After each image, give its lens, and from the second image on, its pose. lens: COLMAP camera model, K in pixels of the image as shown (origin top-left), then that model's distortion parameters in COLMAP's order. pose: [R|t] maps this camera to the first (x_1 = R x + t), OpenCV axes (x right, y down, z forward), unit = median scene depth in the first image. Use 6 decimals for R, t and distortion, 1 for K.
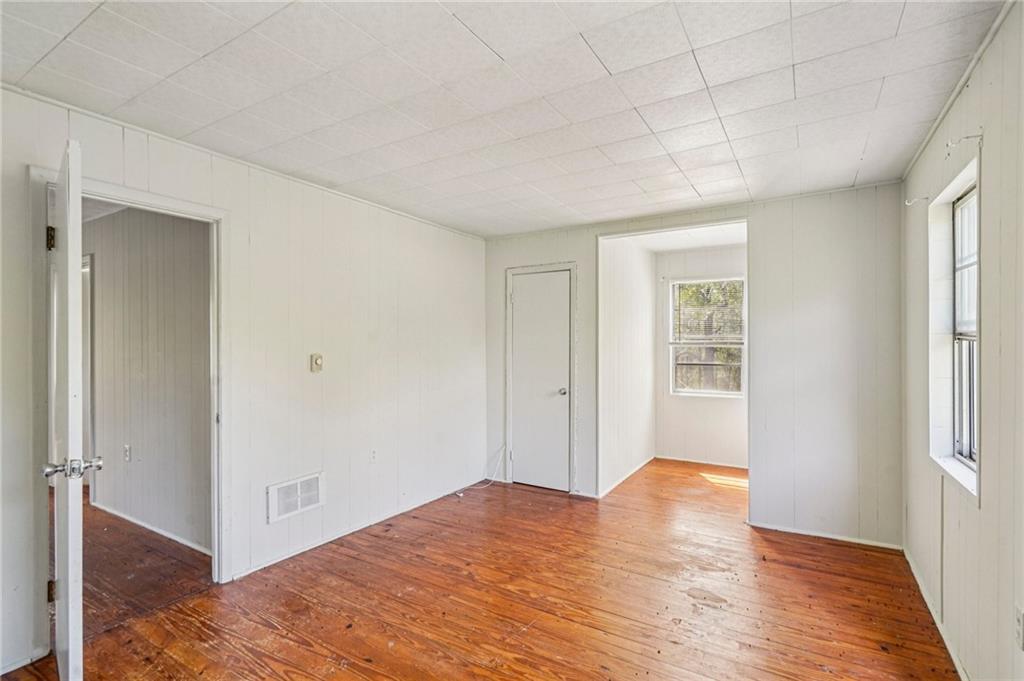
lens RADIAL K [[485.7, 0, 507.6], [0, 485.7, 342.6], [0, 0, 1]] dist [0.001125, 0.001117]
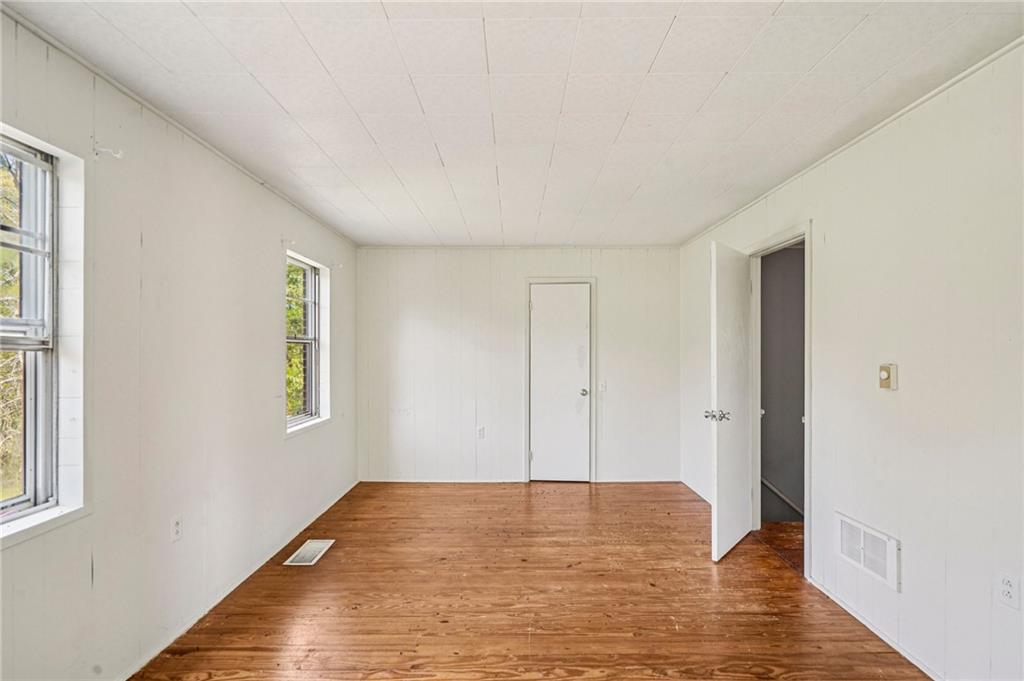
lens RADIAL K [[485.7, 0, 510.0], [0, 485.7, 346.6], [0, 0, 1]] dist [0.001125, 0.001117]
pose [[-0.851131, -0.004436, -0.524935, 0.624697], [-0.000884, 0.999975, -0.007017, 0.006201], [0.524953, -0.005508, -0.851113, 1.903842]]
